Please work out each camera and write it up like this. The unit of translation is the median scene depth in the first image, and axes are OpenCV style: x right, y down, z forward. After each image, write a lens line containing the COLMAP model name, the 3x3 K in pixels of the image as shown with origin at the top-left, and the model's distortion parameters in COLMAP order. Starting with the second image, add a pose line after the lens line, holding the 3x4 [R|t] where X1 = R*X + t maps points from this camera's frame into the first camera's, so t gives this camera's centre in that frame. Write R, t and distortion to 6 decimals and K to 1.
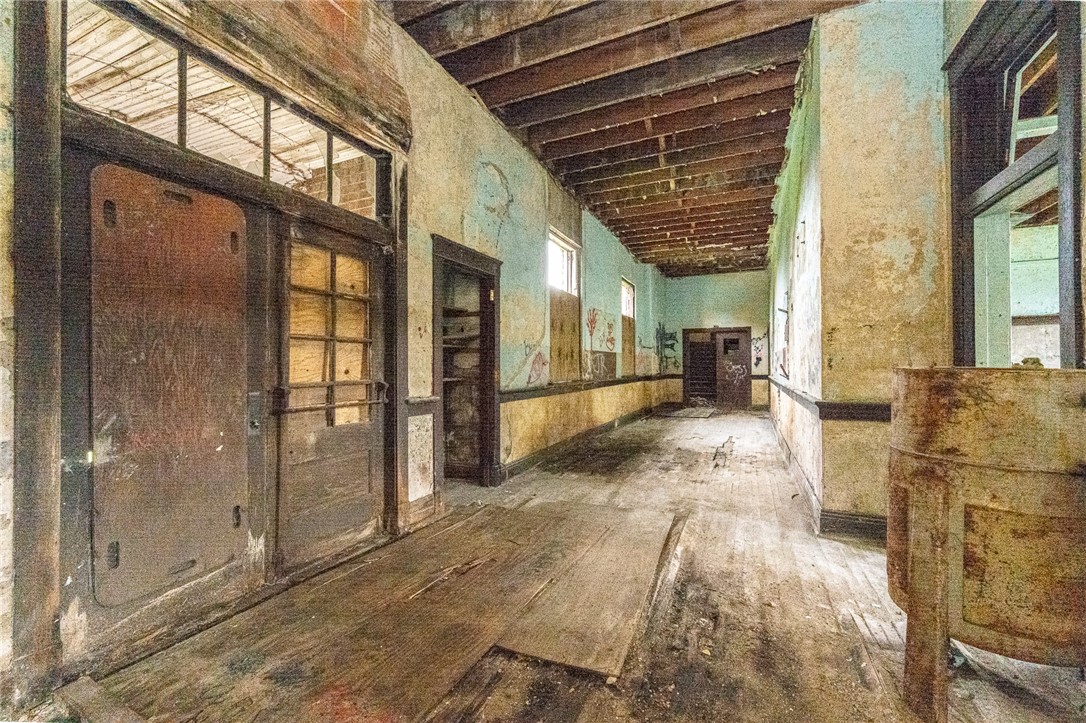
lens RADIAL K [[431.1, 0, 541.6], [0, 431.1, 364.3], [0, 0, 1]] dist [-0.001502, 0.000176]
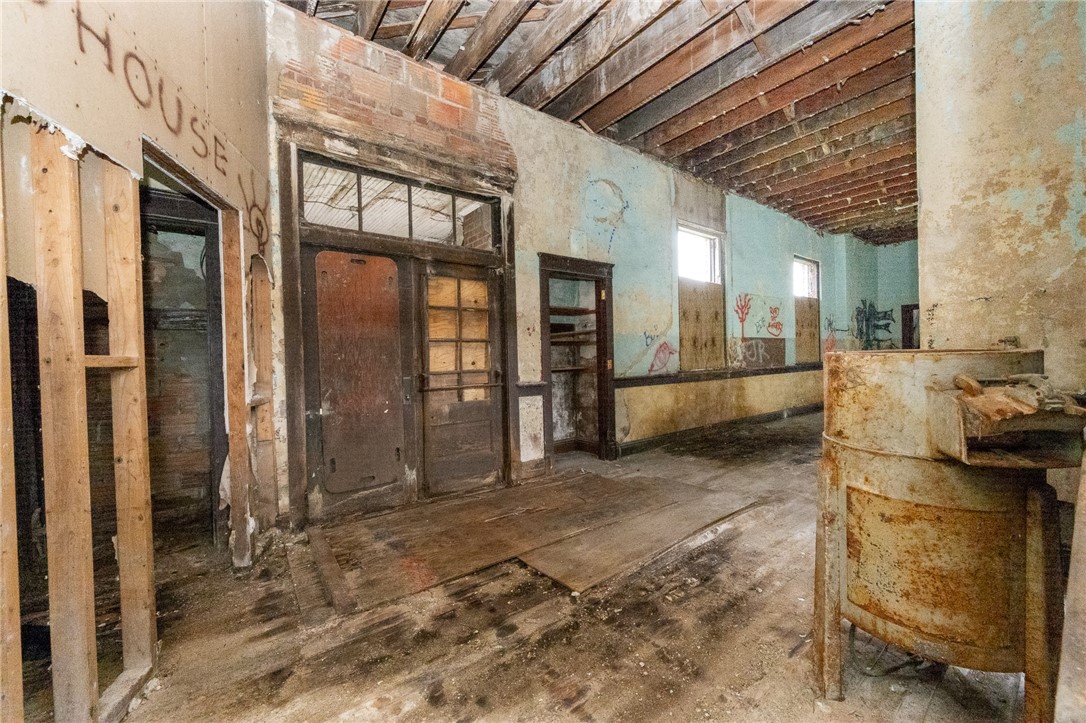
lens RADIAL K [[431.1, 0, 569.4], [0, 431.1, 364.0], [0, 0, 1]] dist [-0.001502, 0.000176]
pose [[0.891681, -0.013153, -0.452472, 0.470962], [0.024065, 0.999542, 0.018370, 0.001690], [0.452023, -0.027269, 0.891589, -0.106232]]
